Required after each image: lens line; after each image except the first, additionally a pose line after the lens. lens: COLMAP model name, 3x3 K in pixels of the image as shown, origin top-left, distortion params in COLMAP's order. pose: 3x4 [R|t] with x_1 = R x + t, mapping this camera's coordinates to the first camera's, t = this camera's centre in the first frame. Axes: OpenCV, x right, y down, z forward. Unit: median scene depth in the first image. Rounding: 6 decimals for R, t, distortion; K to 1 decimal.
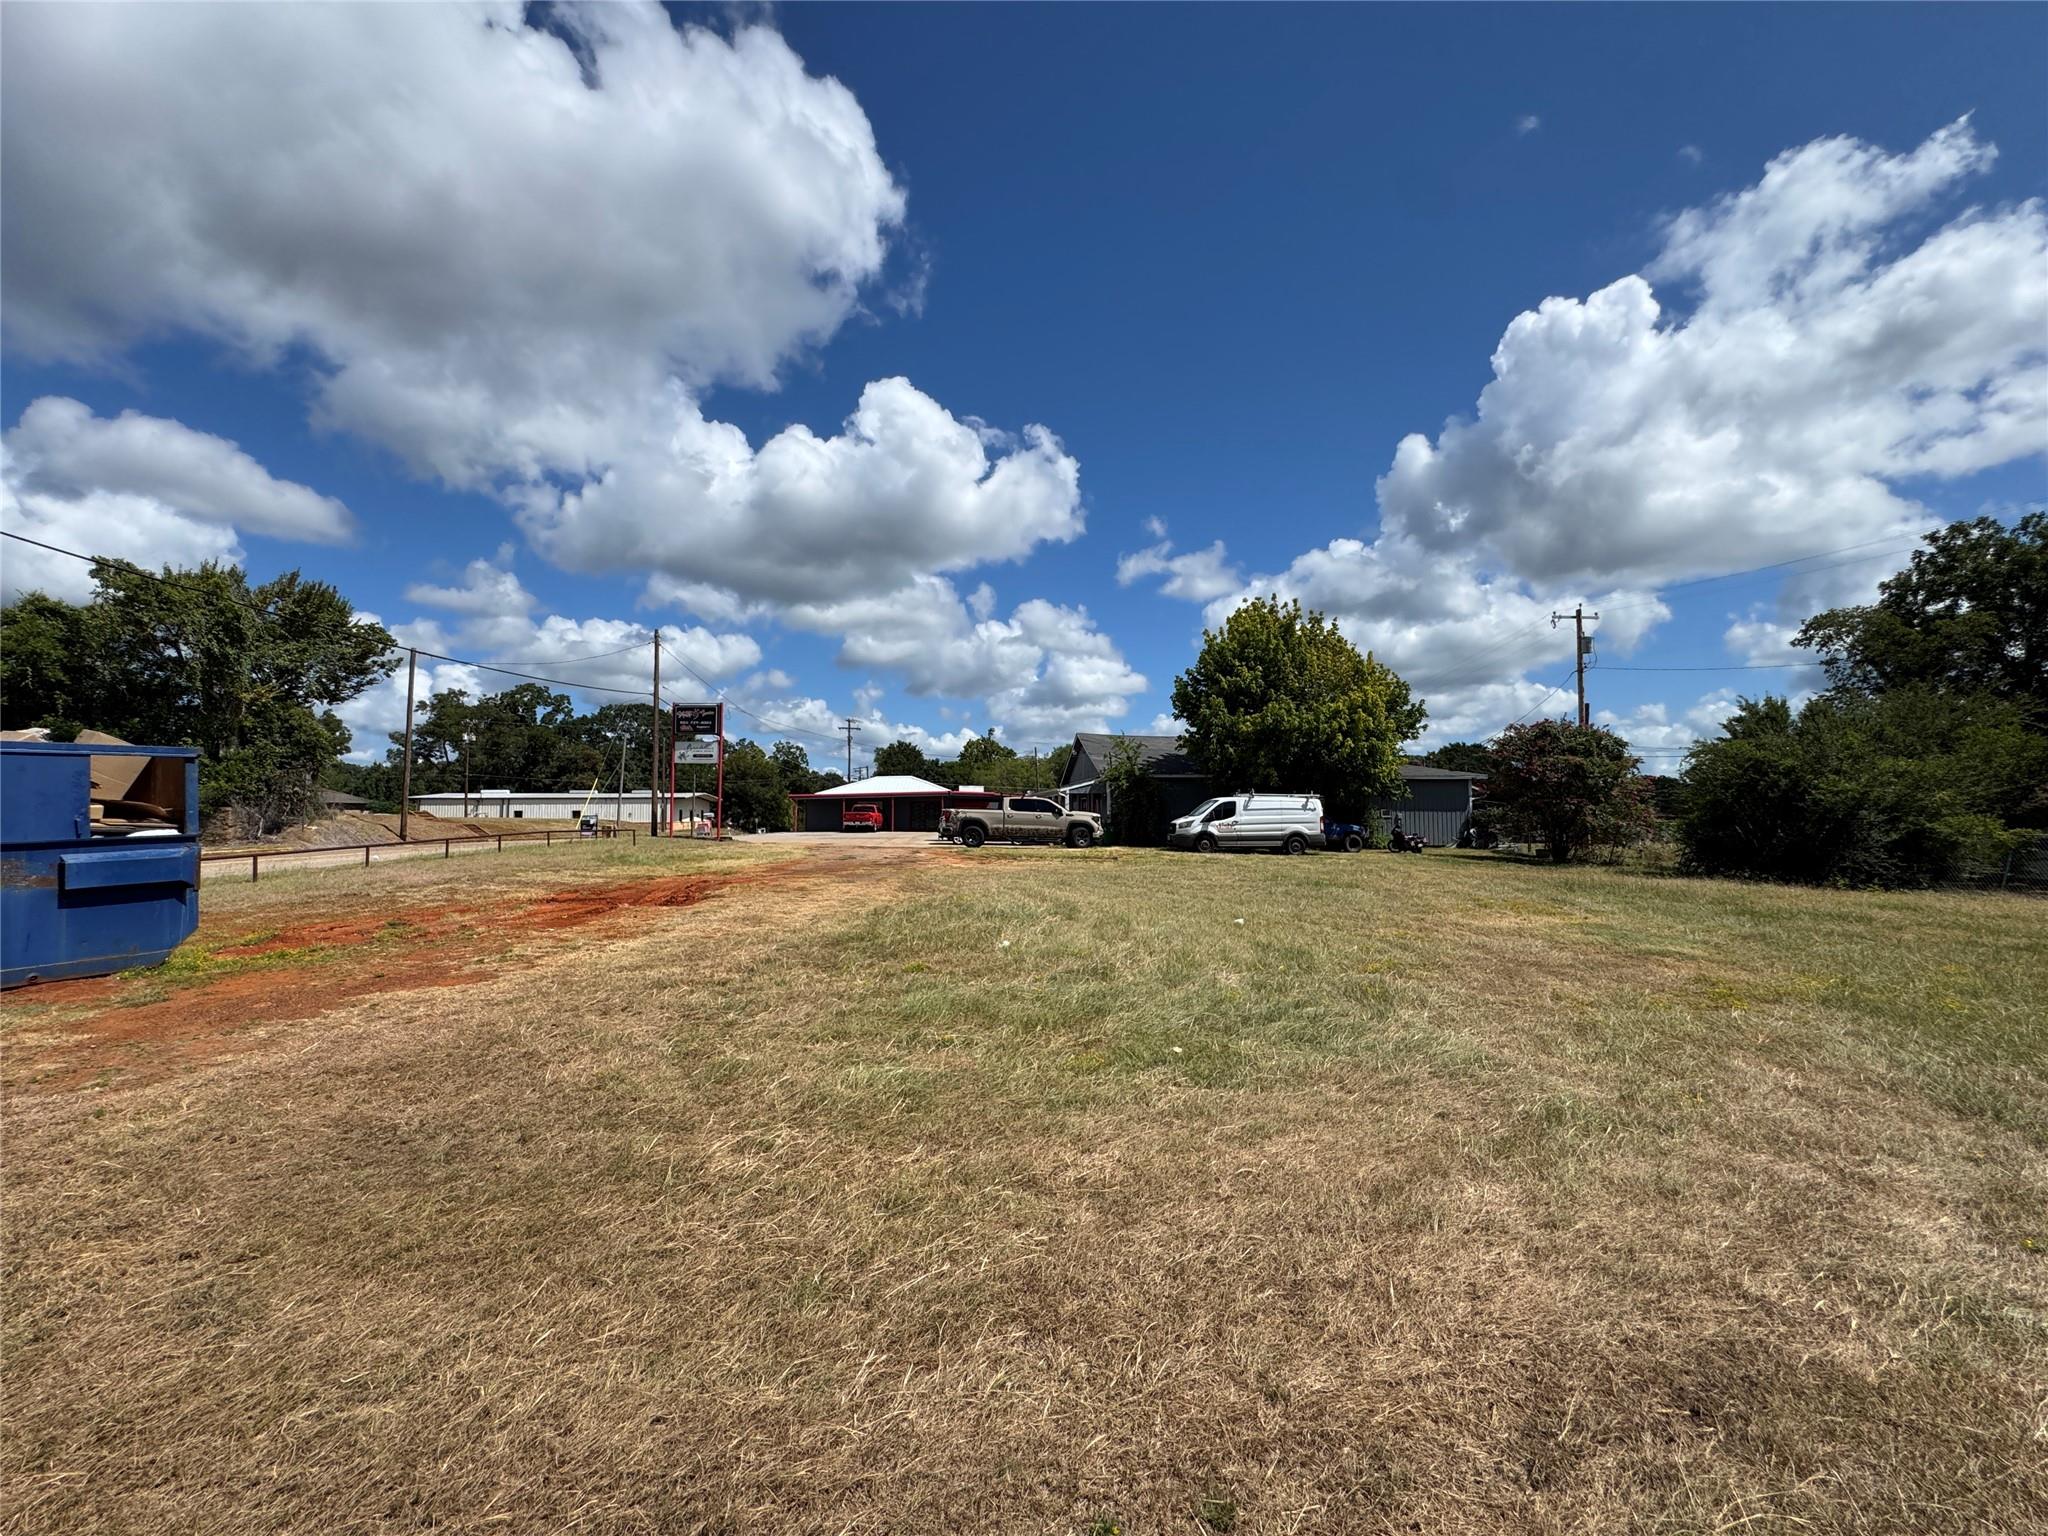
lens RADIAL K [[821.4, 0, 1017.2], [0, 821.4, 767.8], [0, 0, 1]] dist [-0.006931, 0.001461]
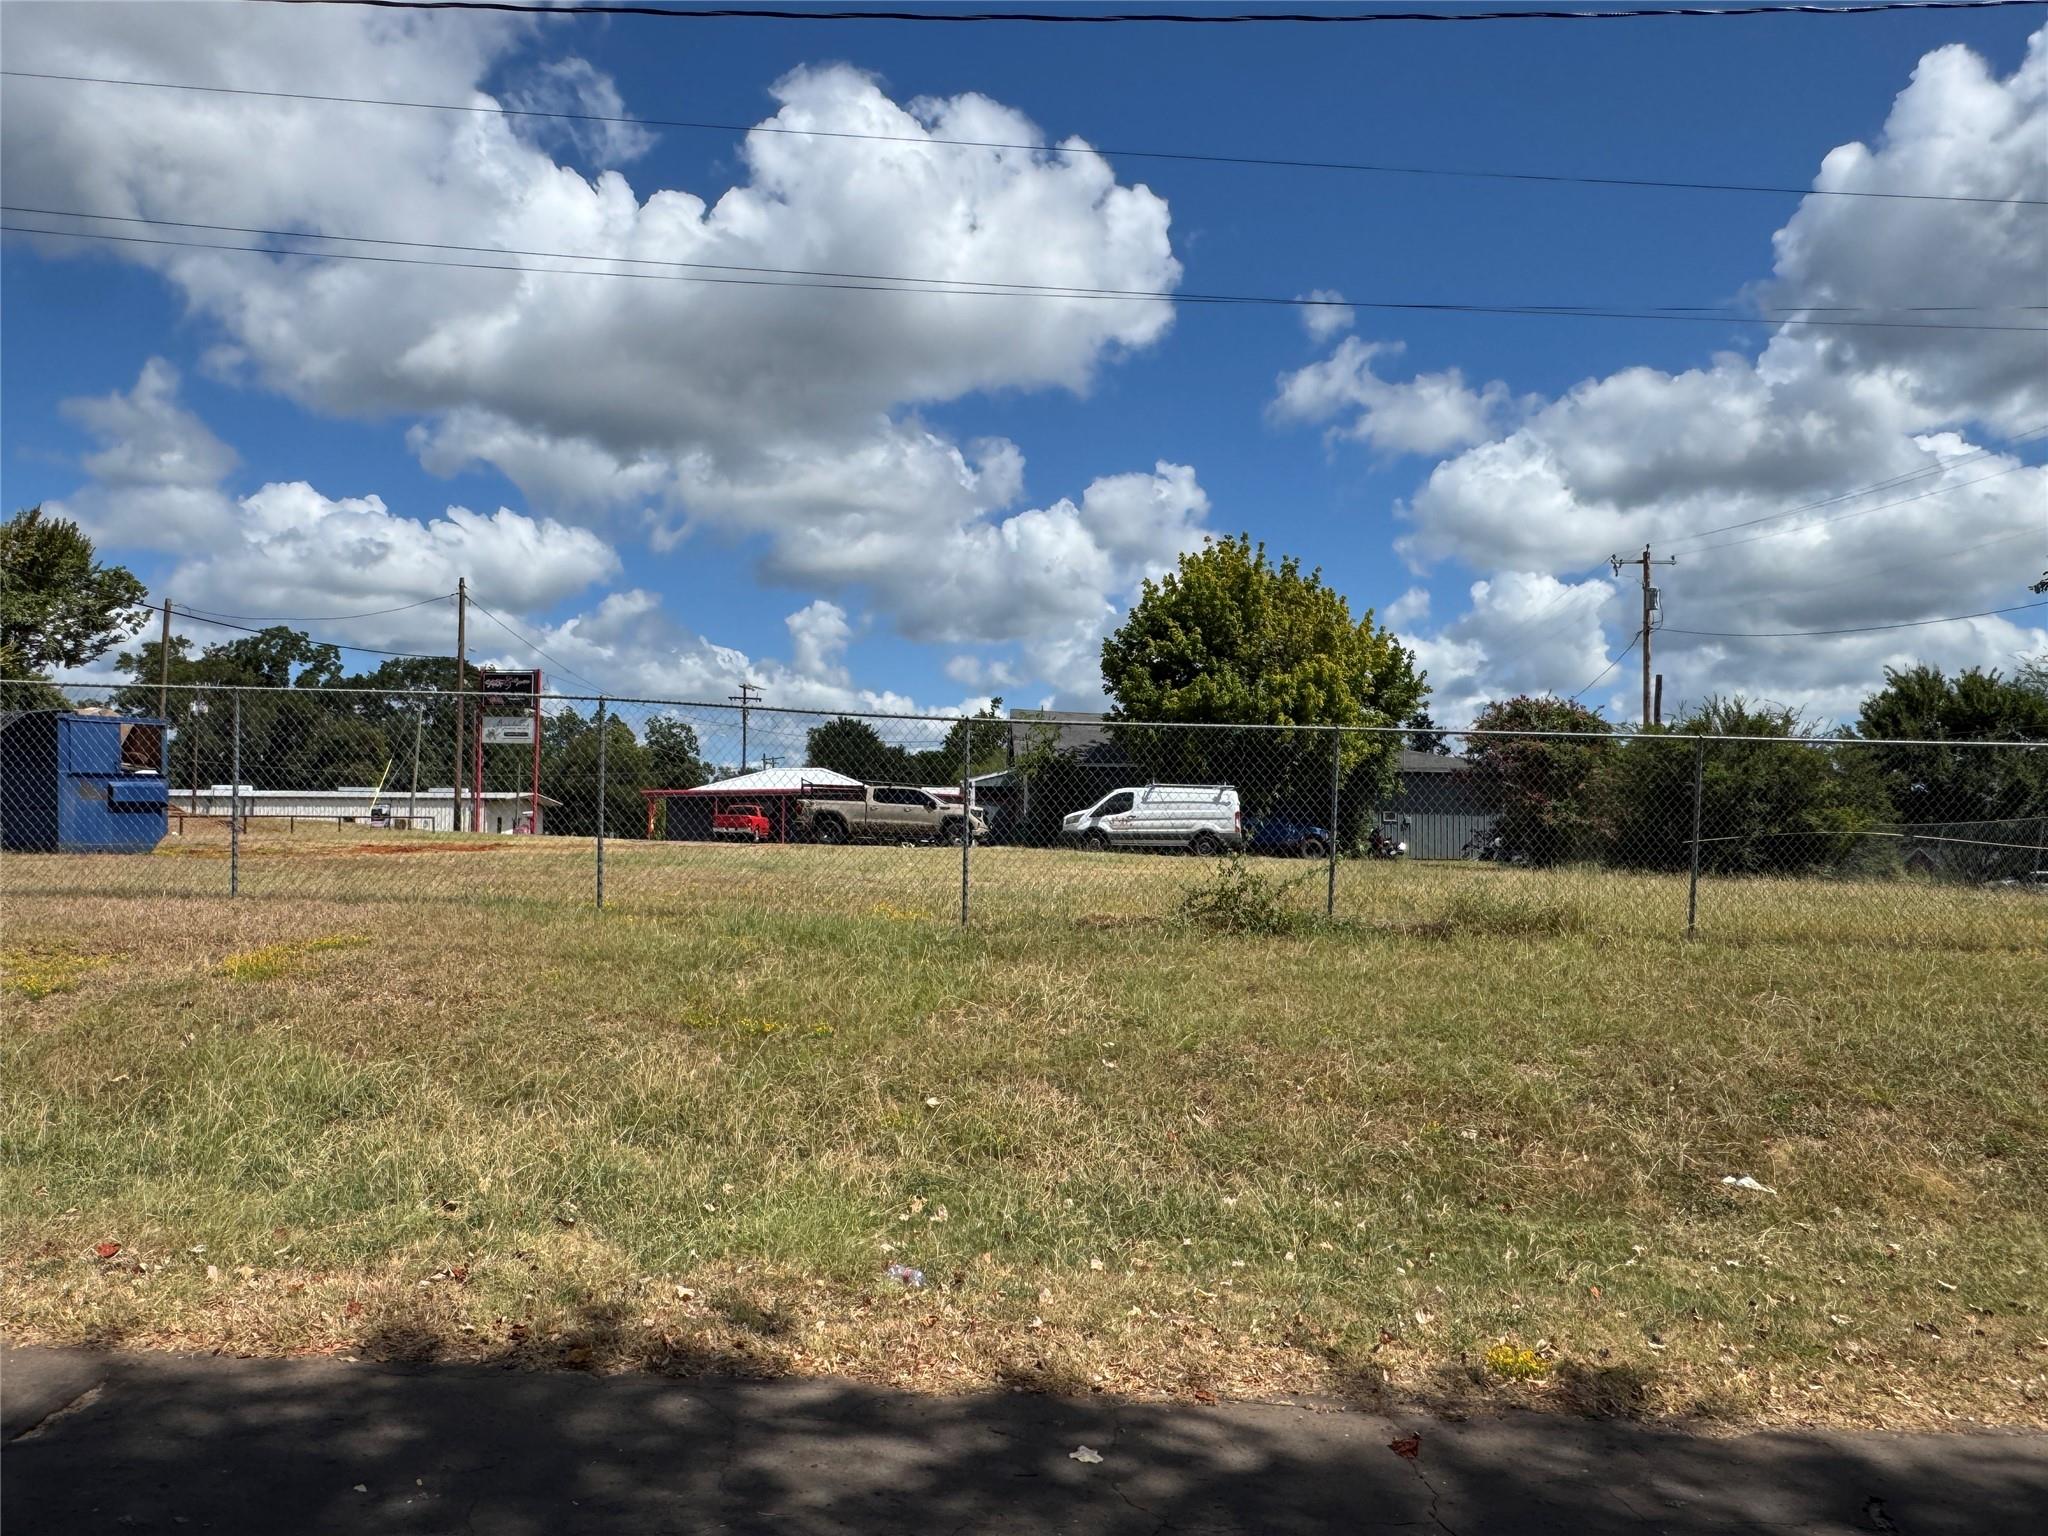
lens RADIAL K [[1467.8, 0, 1030.0], [0, 1467.8, 782.8], [0, 0, 1]] dist [-0.015148, 0.002445]
pose [[0.998829, 0.009609, -0.047420, 0.131971], [-0.009065, 0.999891, 0.011691, 0.008040], [0.047527, -0.011248, 0.998807, -0.288943]]
